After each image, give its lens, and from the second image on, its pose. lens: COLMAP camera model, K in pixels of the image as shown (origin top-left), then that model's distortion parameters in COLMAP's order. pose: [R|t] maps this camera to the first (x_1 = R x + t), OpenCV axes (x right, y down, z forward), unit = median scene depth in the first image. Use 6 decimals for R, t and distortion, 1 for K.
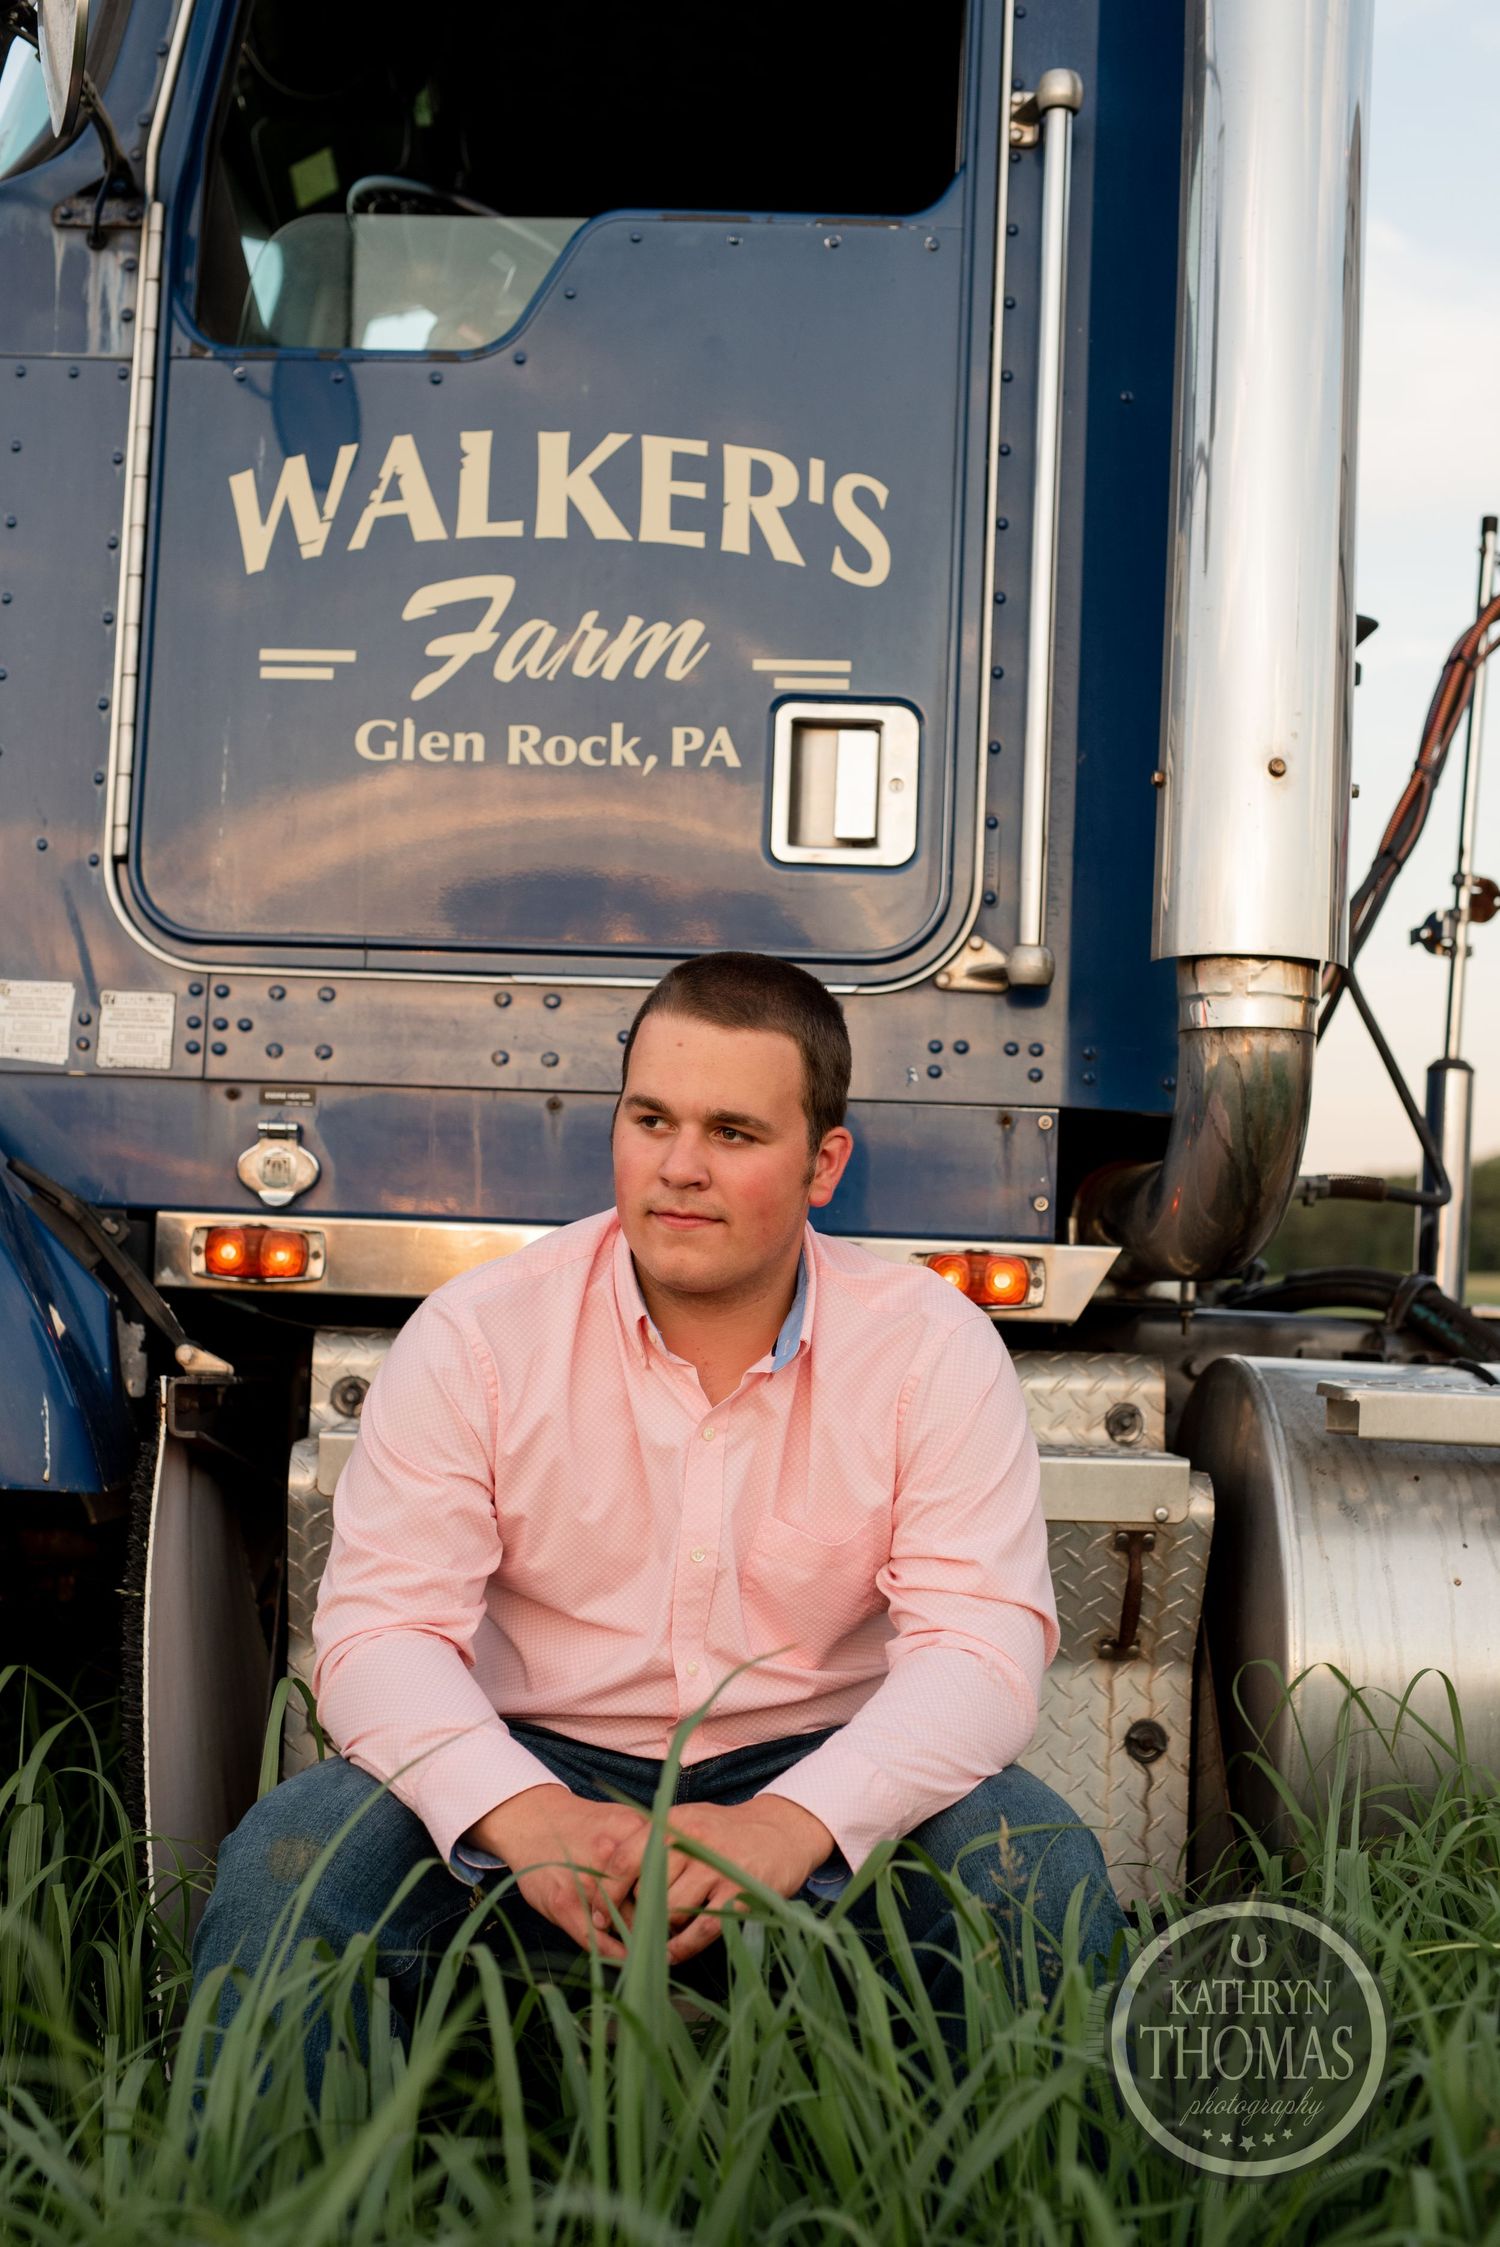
lens RADIAL K [[3144.4, 0, 750.0], [0, 3144.4, 1123.5], [0, 0, 1]] dist [-0.004647, 0.043072]
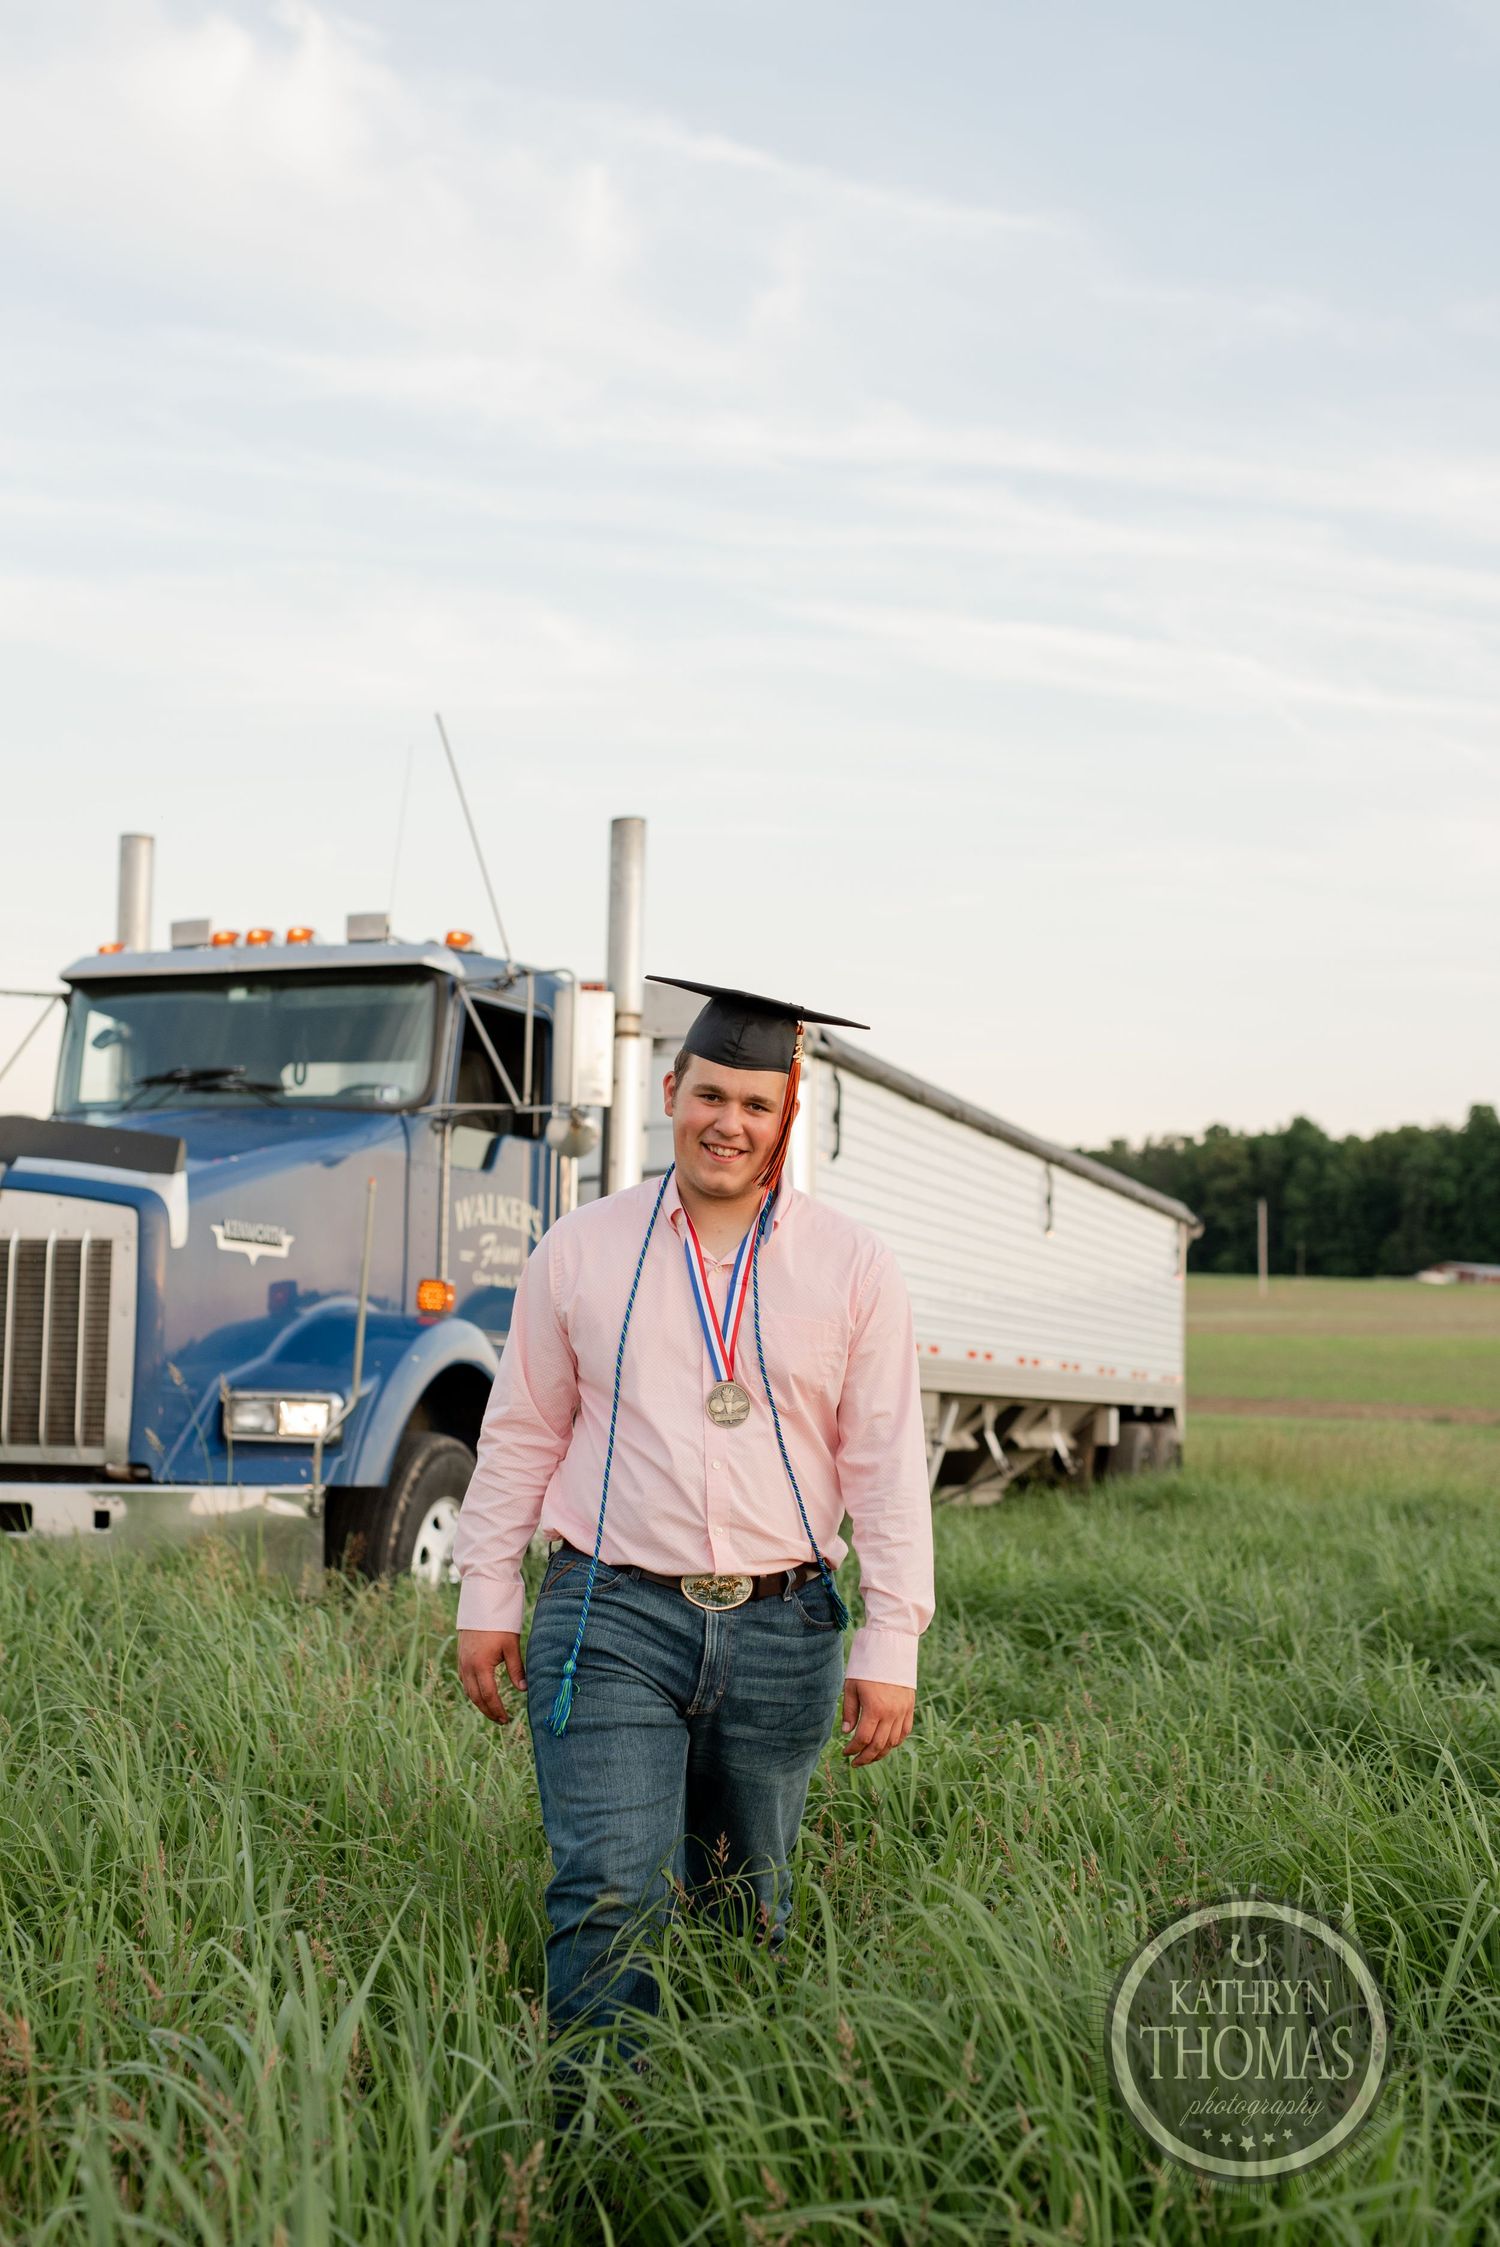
lens RADIAL K [[3144.4, 0, 750.0], [0, 3144.4, 1123.5], [0, 0, 1]] dist [-0.004647, 0.043072]
pose [[0.359369, 0.066363, 0.930833, -3.487570], [-0.091917, 0.995135, -0.035461, -0.201507], [-0.928658, -0.072816, 0.363721, -0.644681]]
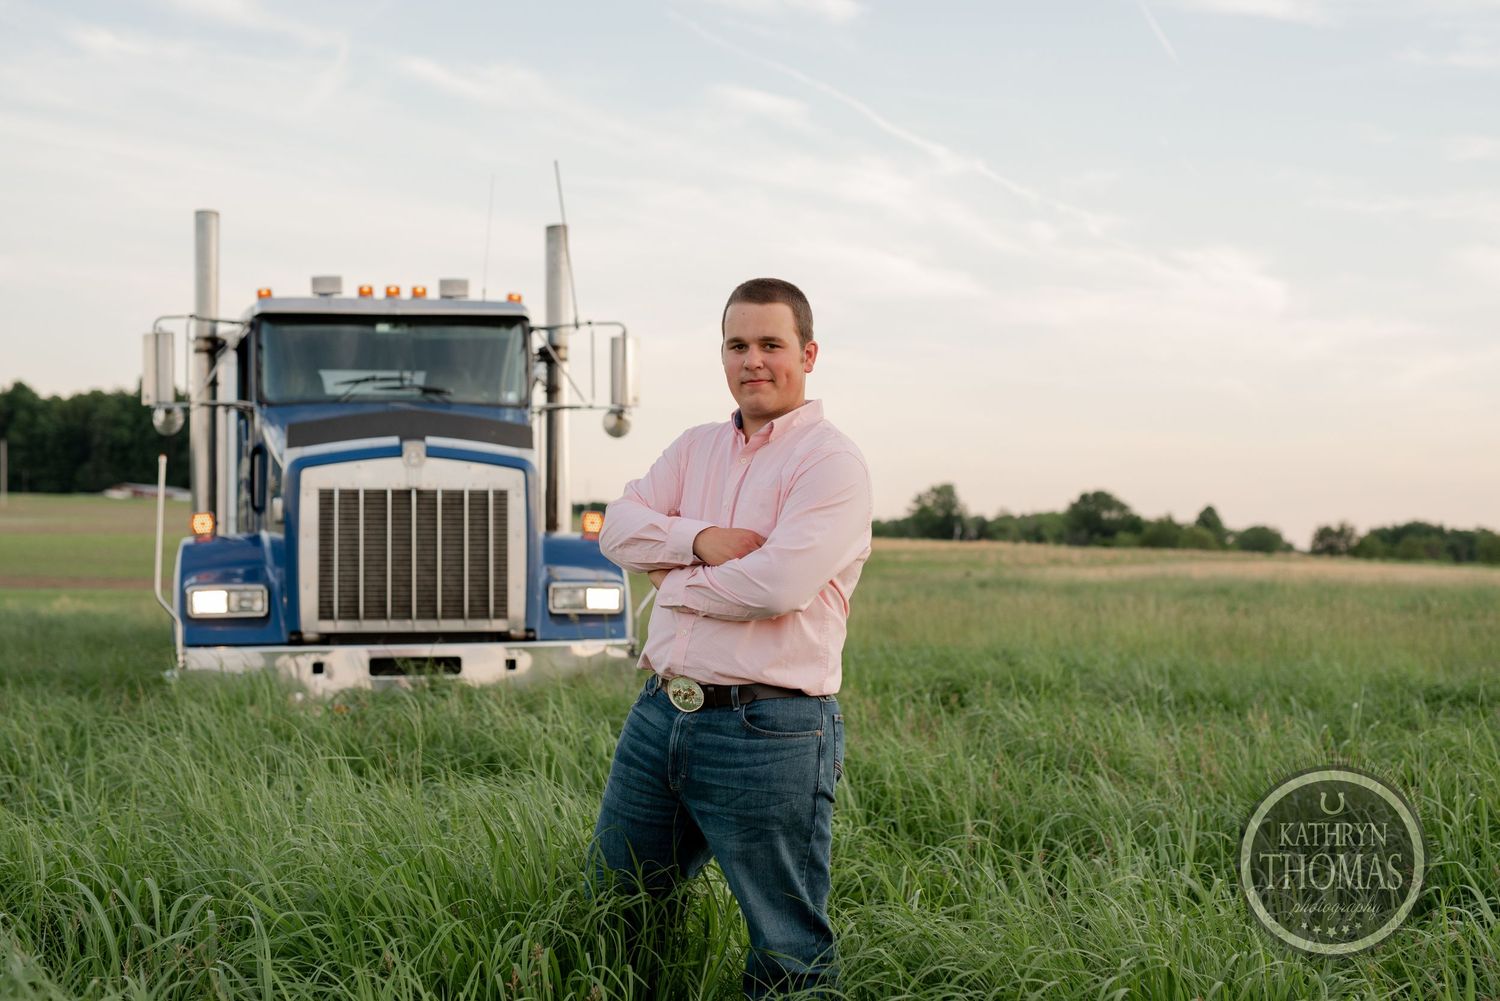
lens RADIAL K [[2099.1, 0, 750.0], [0, 2099.1, 500.5], [0, 0, 1]] dist [-0.004647, 0.043072]
pose [[-0.145471, 0.017816, 0.989202, -4.152615], [-0.088334, 0.995611, -0.030921, -0.053714], [-0.985411, -0.091878, -0.143258, 1.169893]]
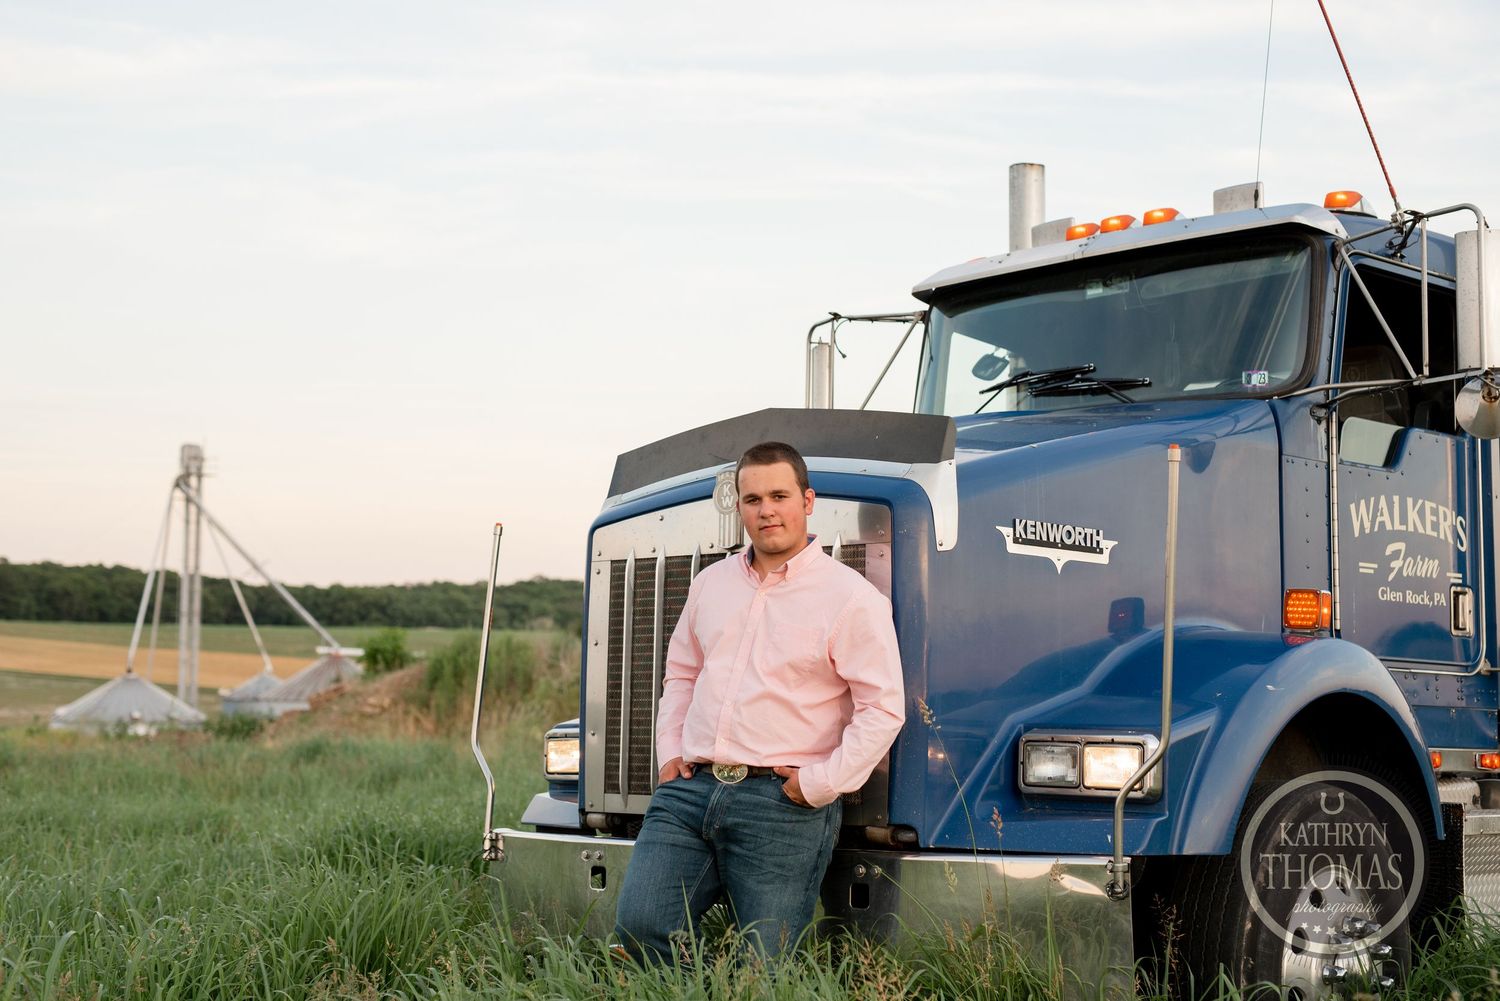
lens RADIAL K [[2123.5, 0, 781.9], [0, 2123.5, 502.5], [0, 0, 1]] dist [0.010636, 0.055453]
pose [[0.713979, 0.055467, 0.697967, -2.037267], [-0.051639, 0.998314, -0.026511, -0.125531], [-0.698261, -0.017114, 0.715639, -0.100926]]
